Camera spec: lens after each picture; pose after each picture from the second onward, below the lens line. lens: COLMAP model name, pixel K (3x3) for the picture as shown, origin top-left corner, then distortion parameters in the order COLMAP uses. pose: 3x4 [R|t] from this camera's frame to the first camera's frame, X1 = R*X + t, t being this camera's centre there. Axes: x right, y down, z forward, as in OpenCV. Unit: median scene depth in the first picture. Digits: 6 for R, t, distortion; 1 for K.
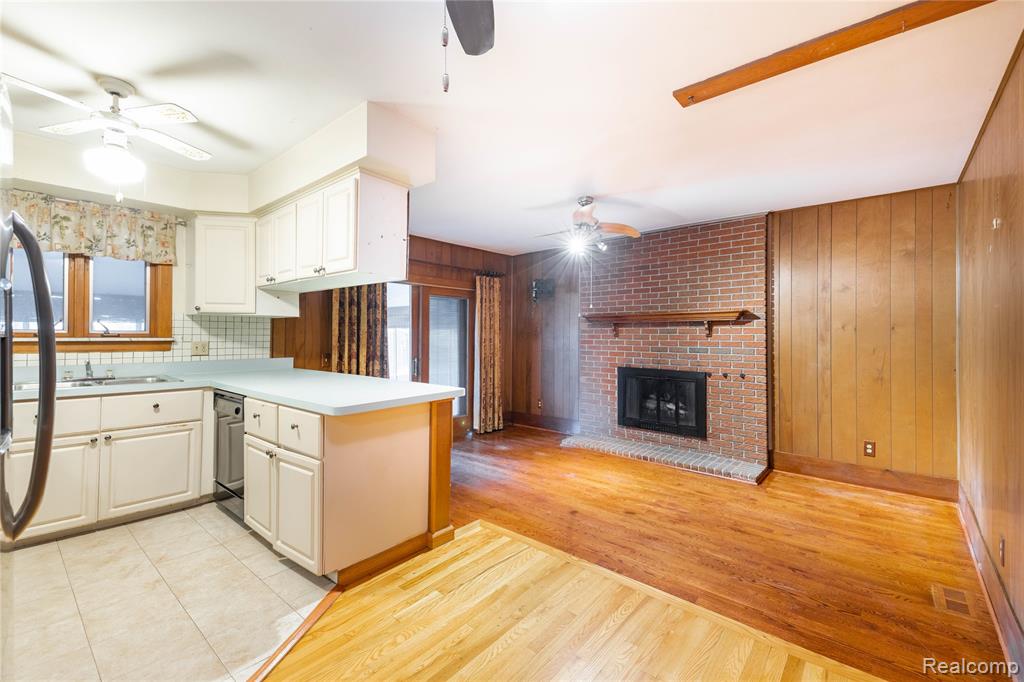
lens RADIAL K [[430.0, 0, 521.0], [0, 430.0, 333.2], [0, 0, 1]] dist [0.058731, -0.021693]
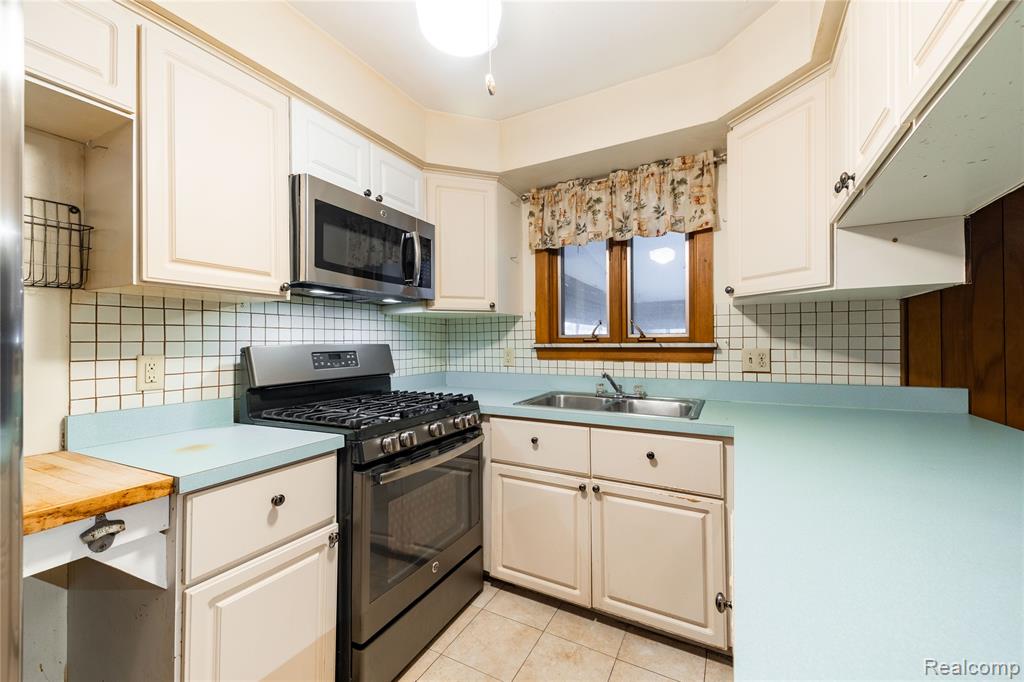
lens RADIAL K [[415.8, 0, 512.6], [0, 415.8, 338.0], [0, 0, 1]] dist [0.053905, -0.018827]
pose [[0.214310, -0.016592, -0.976625, -0.225492], [0.014812, 0.999796, -0.013735, 0.006581], [0.976653, -0.011522, 0.214512, 0.517846]]
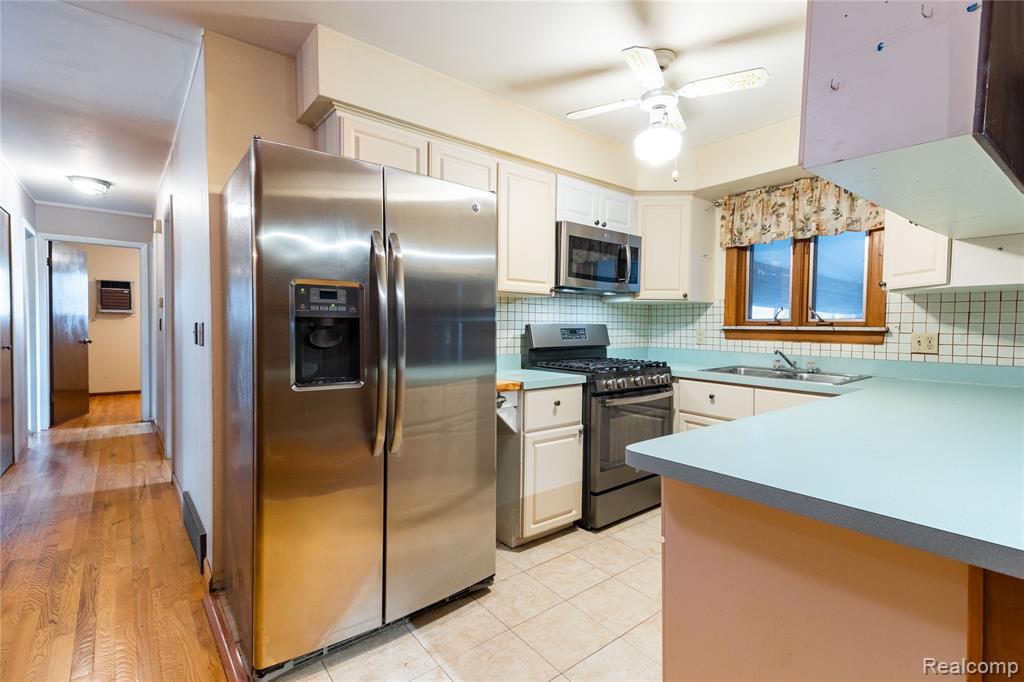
lens RADIAL K [[474.2, 0, 549.8], [0, 474.2, 339.1], [0, 0, 1]] dist [0.069203, -0.030446]
pose [[-0.154853, 0.024178, -0.987642, 0.091323], [-0.003406, 0.999681, 0.025007, 0.010444], [0.987932, 0.007236, -0.154721, 0.508529]]
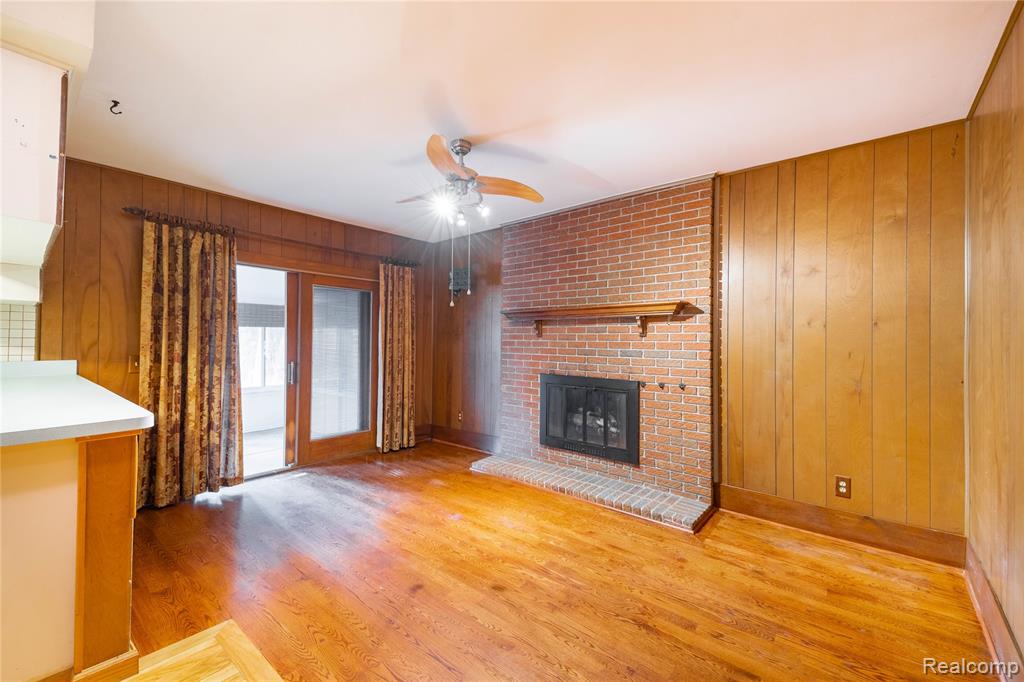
lens RADIAL K [[415.8, 0, 512.6], [0, 415.8, 338.0], [0, 0, 1]] dist [0.053905, -0.018827]
pose [[0.999985, 0.005537, 0.000425, 0.232384], [-0.005537, 0.999985, -0.000563, 0.015096], [-0.000428, 0.000561, 1.000000, 0.284642]]
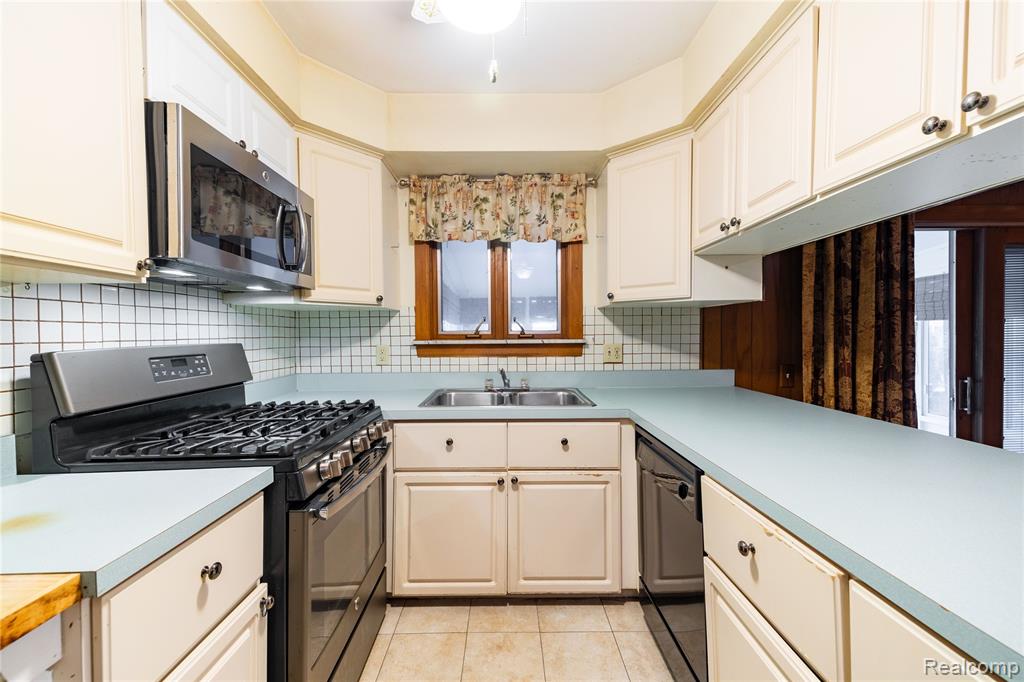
lens RADIAL K [[415.8, 0, 512.6], [0, 415.8, 338.0], [0, 0, 1]] dist [0.053905, -0.018827]
pose [[0.658838, -0.000583, -0.752284, -0.296068], [0.016029, 0.999784, 0.013263, -0.002586], [0.752114, -0.020797, 0.658705, 0.391503]]
